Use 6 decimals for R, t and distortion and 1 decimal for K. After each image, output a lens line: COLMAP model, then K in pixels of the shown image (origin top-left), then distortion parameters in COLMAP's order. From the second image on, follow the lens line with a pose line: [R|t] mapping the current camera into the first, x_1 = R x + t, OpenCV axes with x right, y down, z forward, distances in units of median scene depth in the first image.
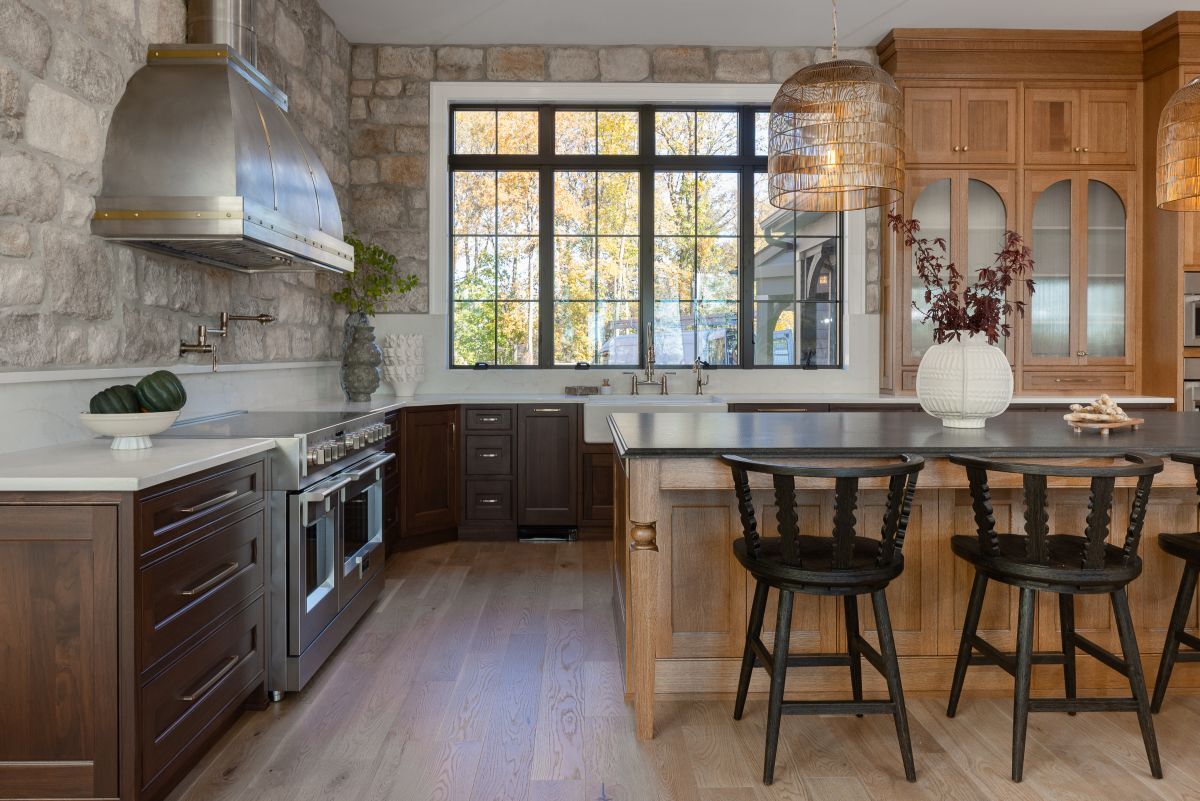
lens RADIAL K [[778.4, 0, 600.0], [0, 778.4, 400.5], [0, 0, 1]] dist [0.003007, 0.002793]
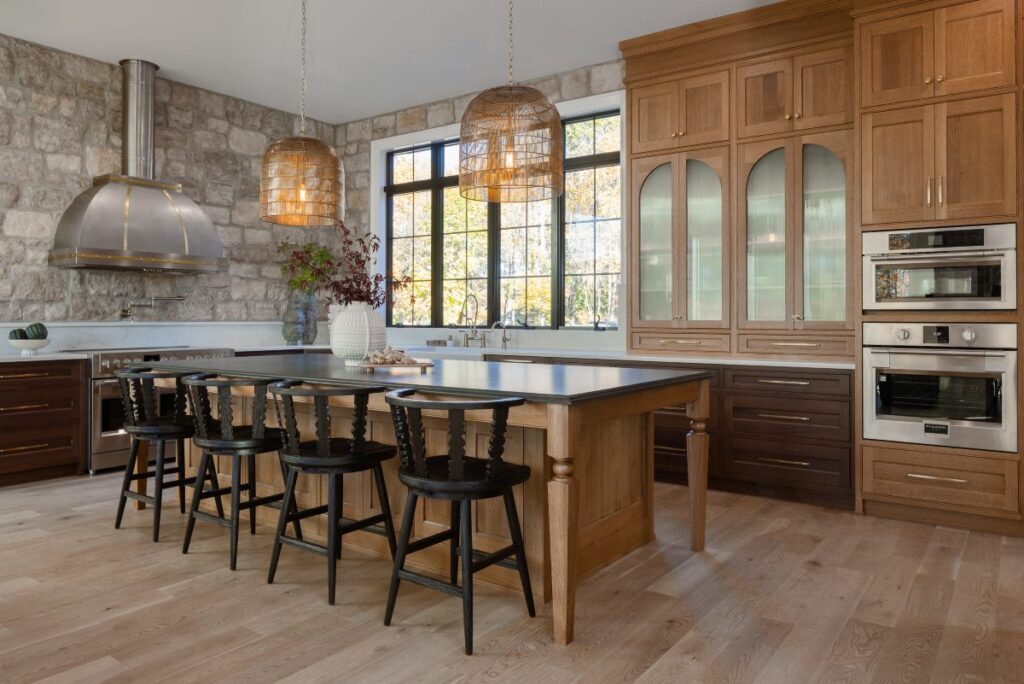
lens RADIAL K [[722.8, 0, 512.0], [0, 722.8, 342.0], [0, 0, 1]] dist [0.049639, -0.000009]
pose [[0.793776, 0.023484, -0.607756, 0.910491], [-0.038450, 0.999193, -0.011610, -0.004736], [0.606993, 0.032584, 0.794039, 0.037696]]
